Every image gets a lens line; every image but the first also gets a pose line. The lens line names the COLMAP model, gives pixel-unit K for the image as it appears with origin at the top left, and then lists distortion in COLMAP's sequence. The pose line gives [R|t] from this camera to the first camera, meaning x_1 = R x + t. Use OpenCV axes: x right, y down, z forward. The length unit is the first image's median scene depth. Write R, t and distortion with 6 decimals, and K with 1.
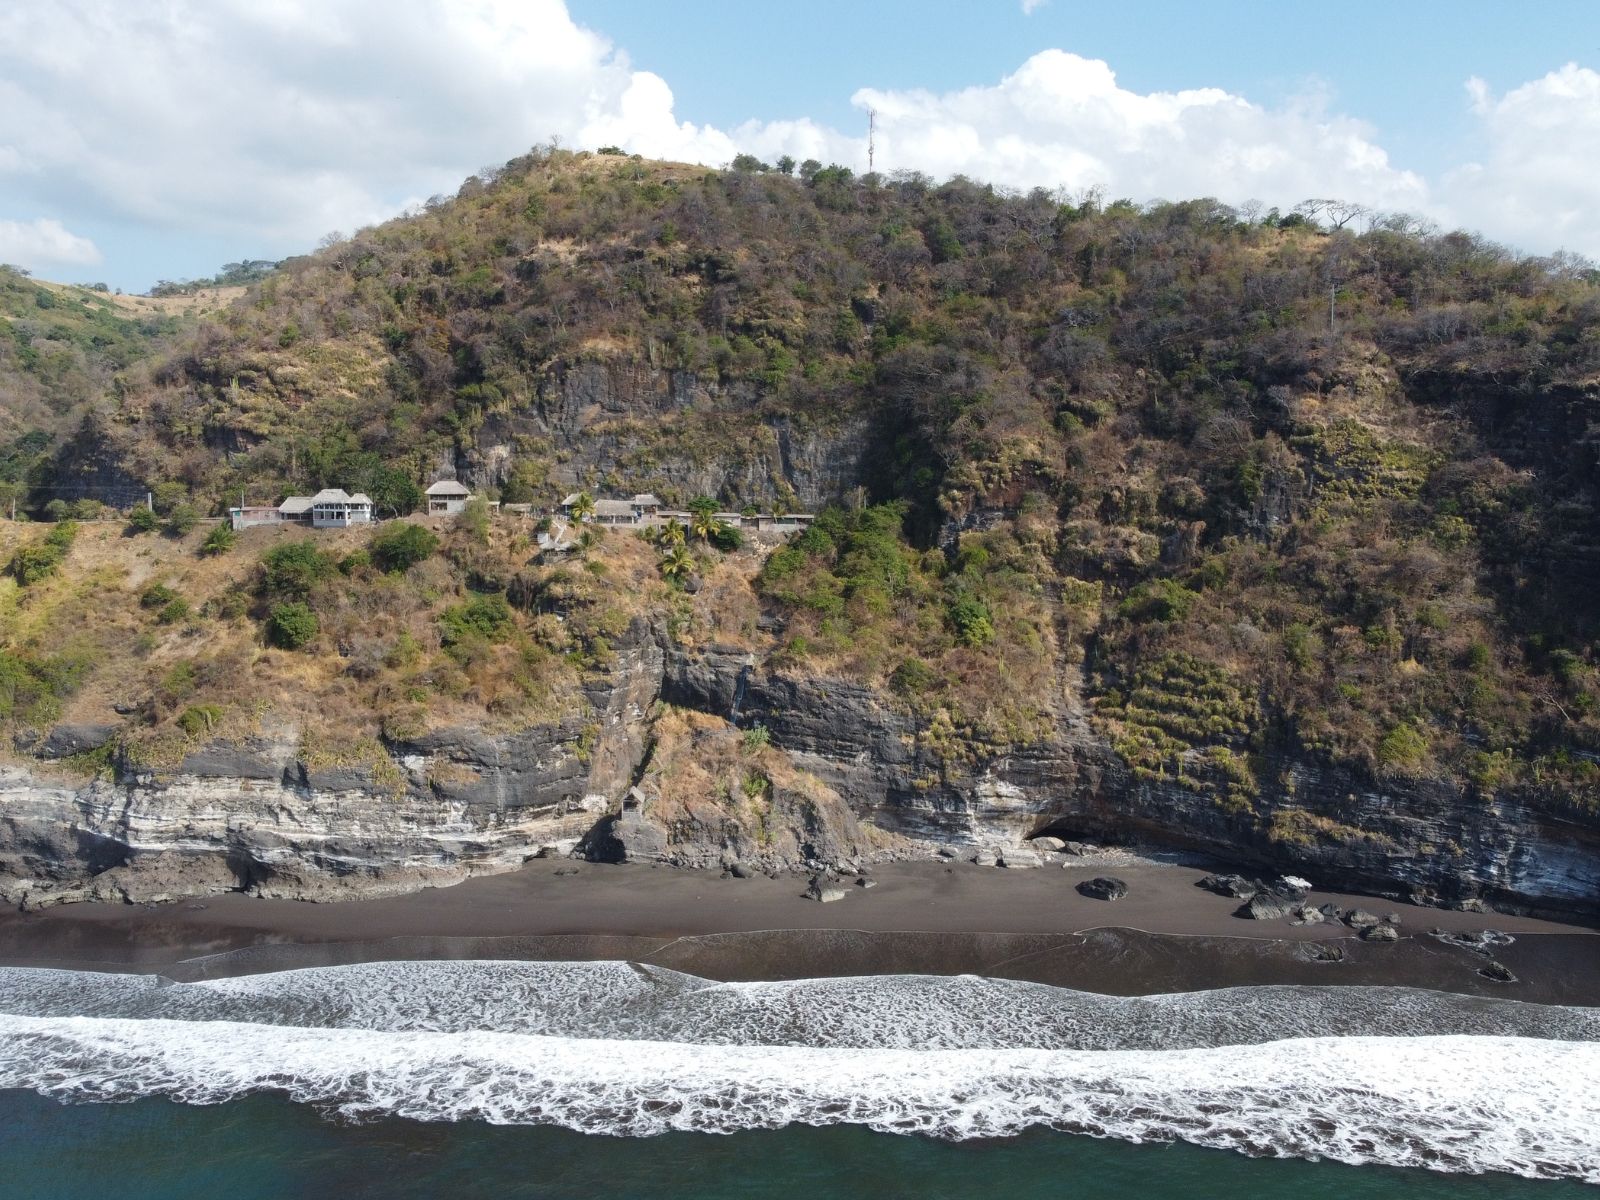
lens RADIAL K [[1614.5, 0, 798.5], [0, 1614.5, 603.4], [0, 0, 1]] dist [-0.002796, 0.000000]
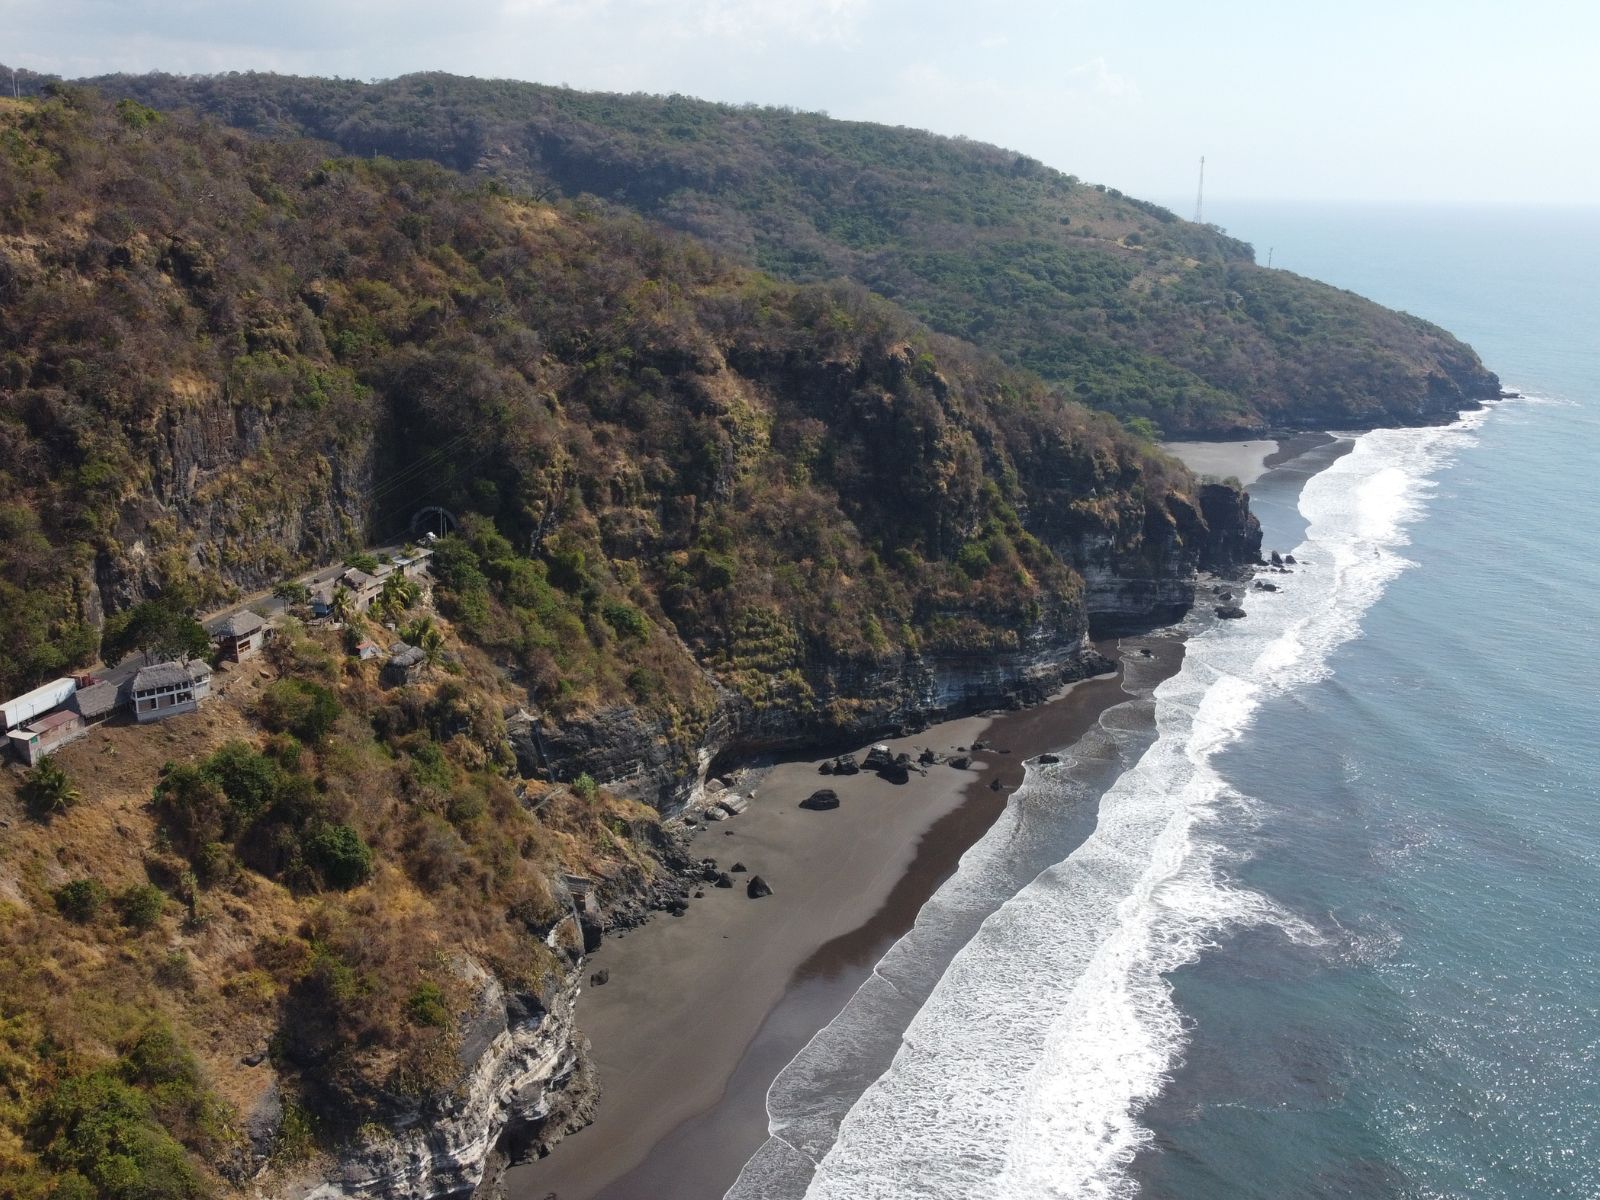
lens RADIAL K [[1614.5, 0, 799.2], [0, 1614.5, 596.7], [0, 0, 1]] dist [-0.002796, 0.000000]
pose [[0.330149, -0.237920, 0.913453, -0.890399], [0.053142, 0.970863, 0.233667, -0.266209], [-0.942432, -0.028603, 0.333173, 0.528302]]
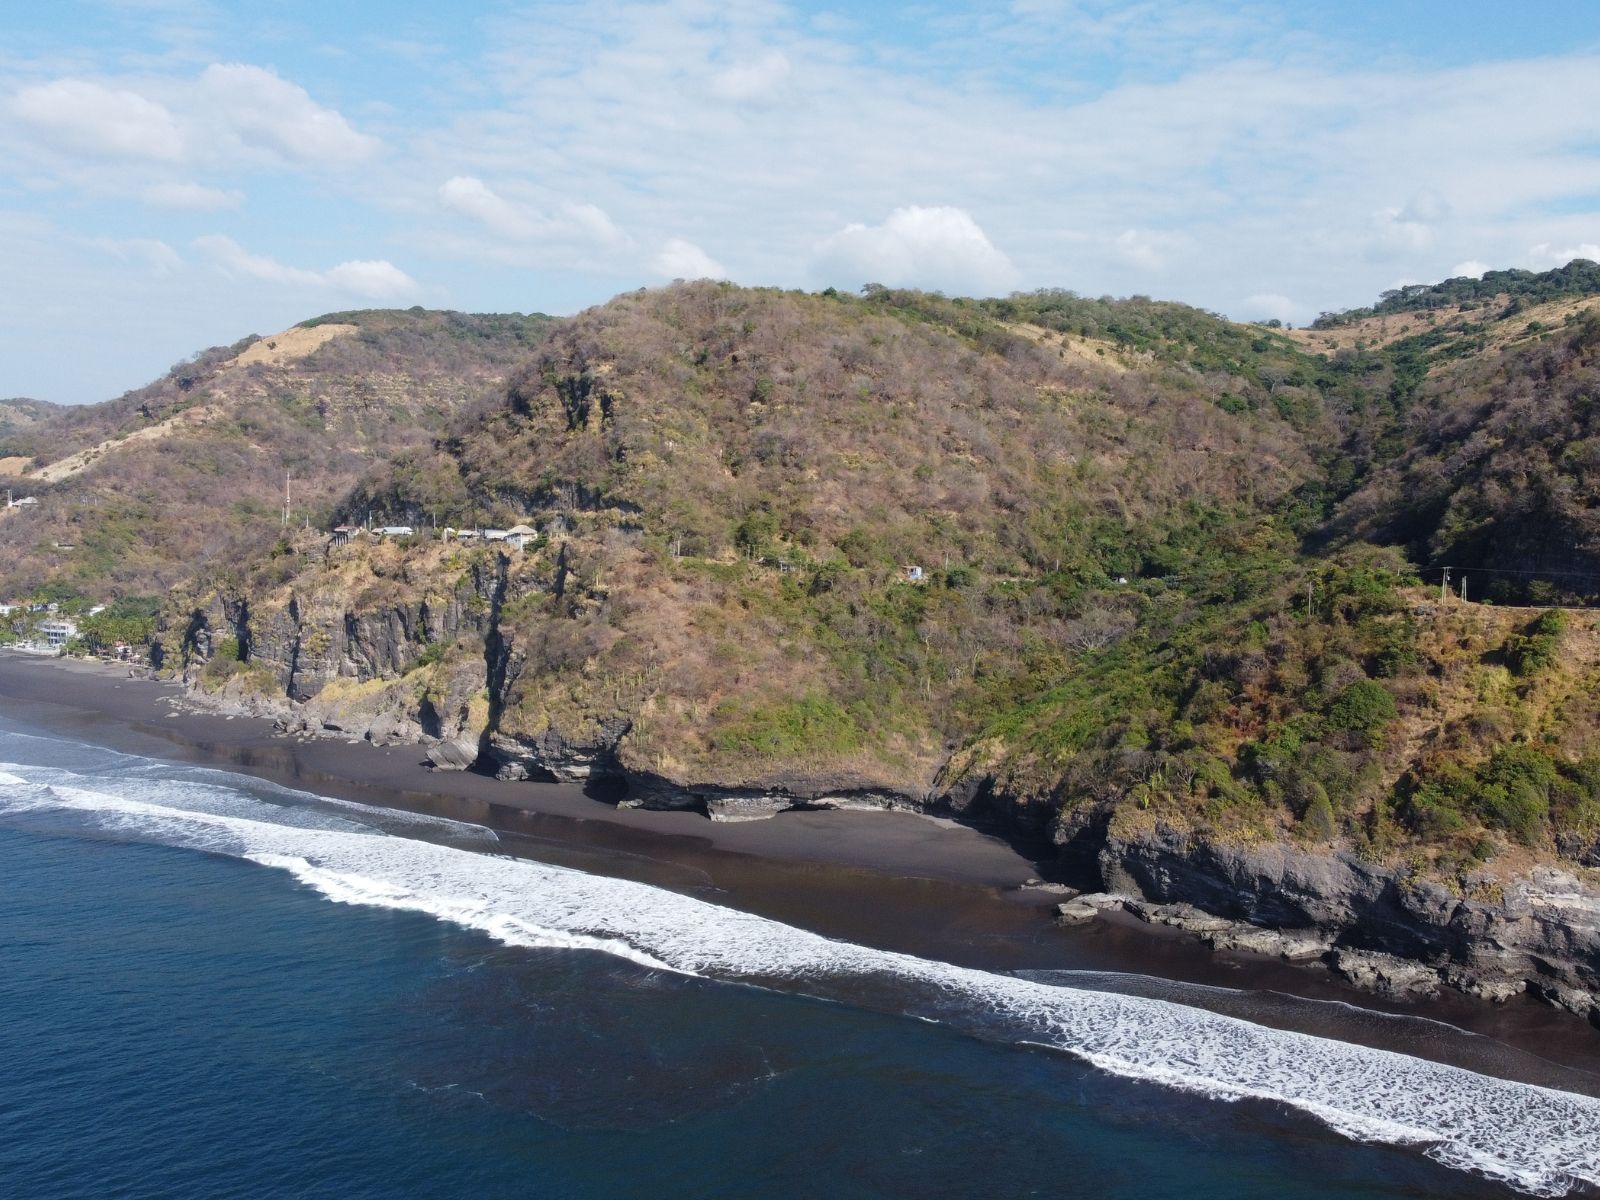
lens RADIAL K [[1614.5, 0, 800.9], [0, 1614.5, 600.1], [0, 0, 1]] dist [-0.002796, 0.000000]
pose [[0.813463, 0.042207, -0.580084, -0.277207], [-0.046805, 0.998879, 0.007045, -0.045159], [0.579731, 0.021420, 0.814527, -0.068007]]
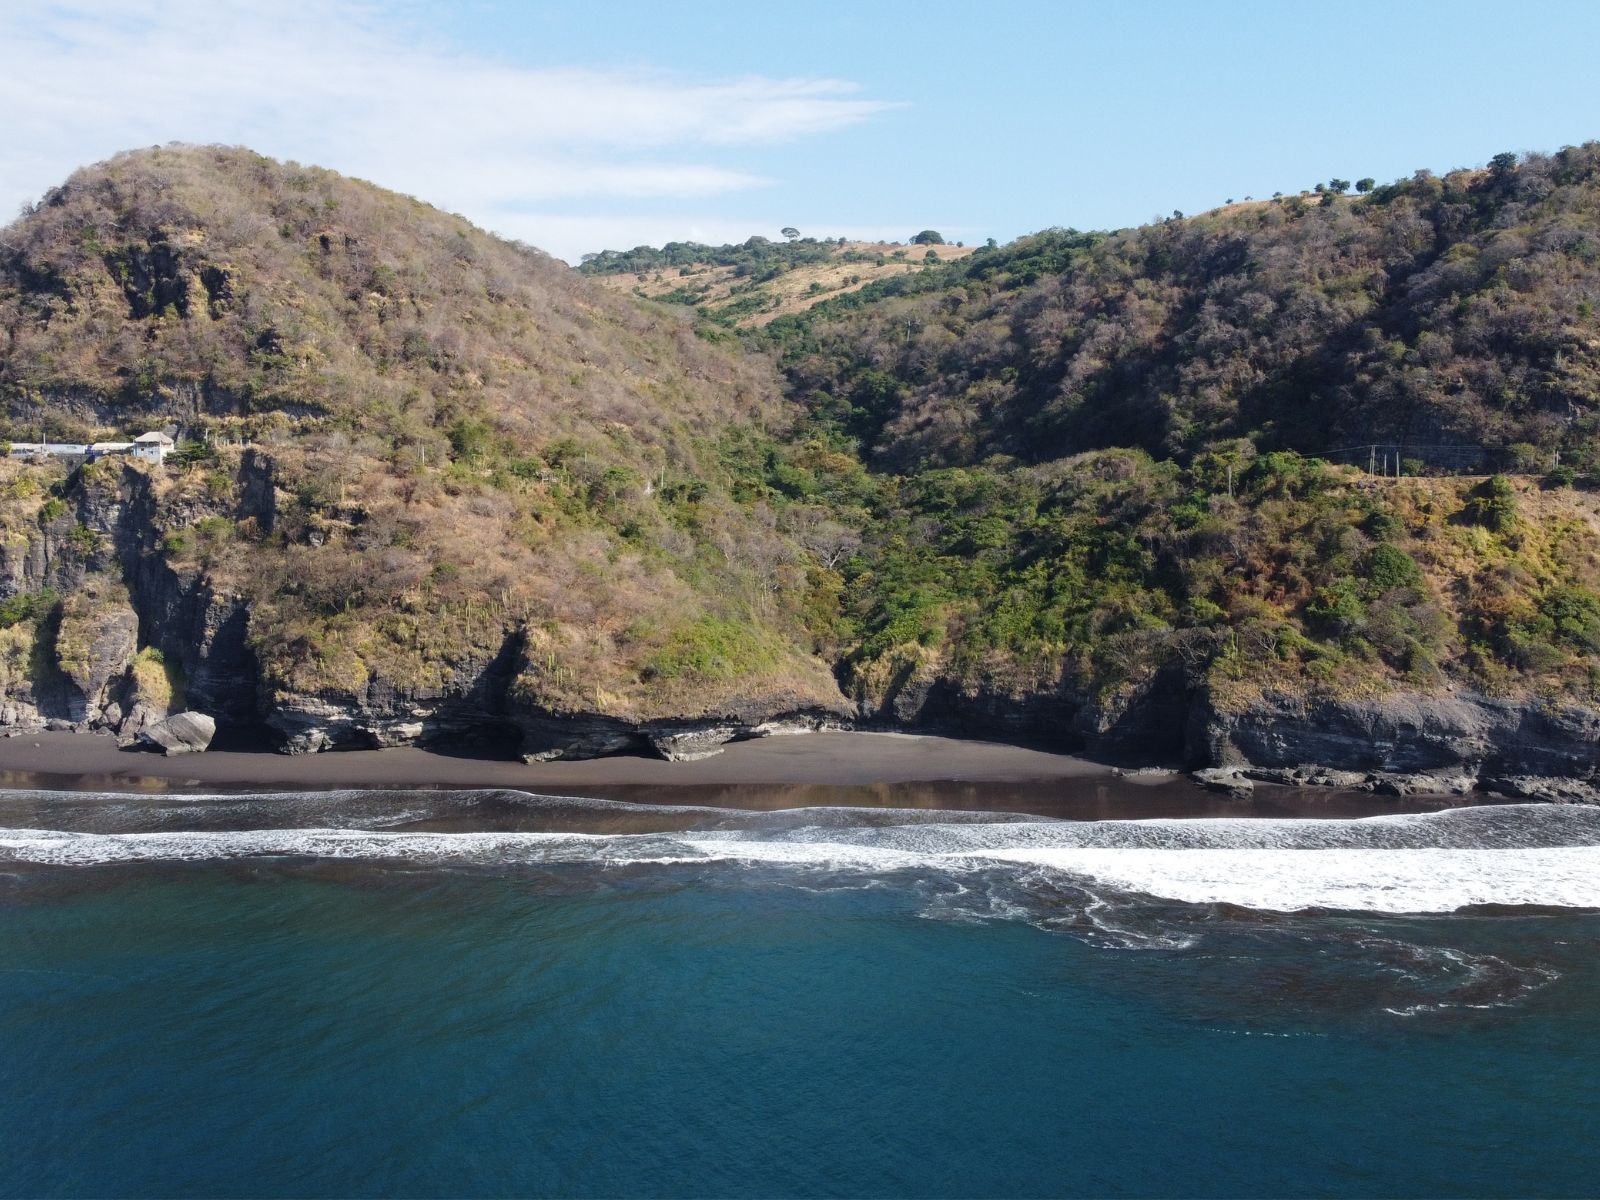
lens RADIAL K [[1614.5, 0, 793.4], [0, 1614.5, 600.3], [0, 0, 1]] dist [-0.002796, 0.000000]
pose [[0.999999, -0.001672, 0.000045, -1.015751], [0.001672, 0.999991, 0.003824, 0.033573], [-0.000051, -0.003824, 0.999993, -0.140673]]
